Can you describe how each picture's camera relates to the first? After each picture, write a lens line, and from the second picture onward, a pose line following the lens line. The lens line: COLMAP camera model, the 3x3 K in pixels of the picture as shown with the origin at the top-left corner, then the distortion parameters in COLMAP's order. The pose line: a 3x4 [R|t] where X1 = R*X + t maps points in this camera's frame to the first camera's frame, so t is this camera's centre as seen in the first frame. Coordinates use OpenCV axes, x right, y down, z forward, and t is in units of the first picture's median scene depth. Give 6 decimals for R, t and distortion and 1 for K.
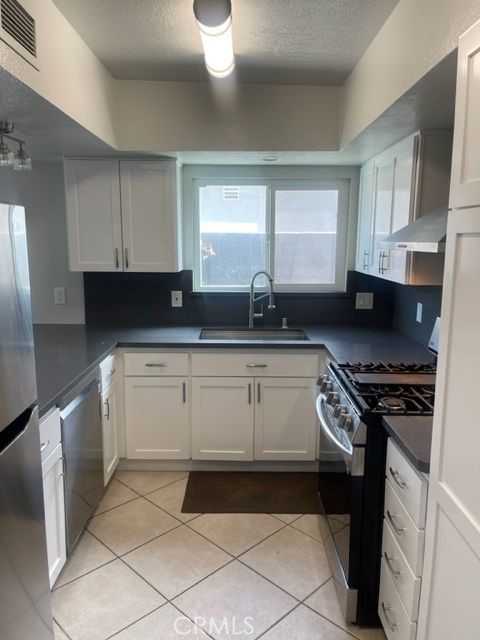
lens RADIAL K [[483.9, 0, 240.5], [0, 483.9, 317.1], [0, 0, 1]] dist [0.039069, -0.037247]
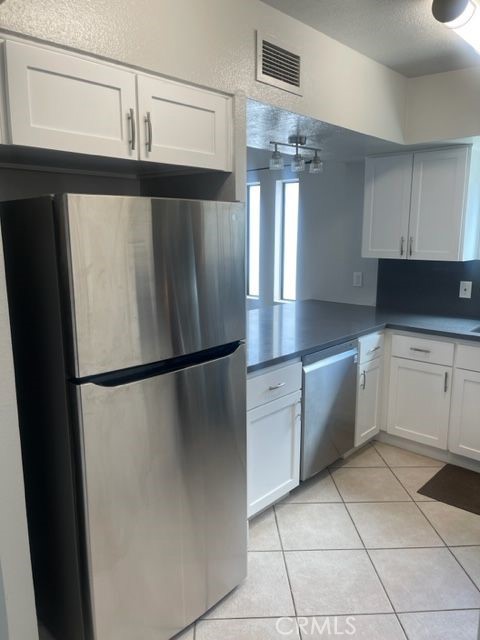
lens RADIAL K [[483.9, 0, 241.4], [0, 483.9, 321.1], [0, 0, 1]] dist [0.039069, -0.037247]
pose [[0.744030, 0.116656, -0.657883, 0.213941], [-0.101890, 0.992934, 0.060835, 0.012925], [0.660331, 0.021769, 0.750659, -0.031390]]
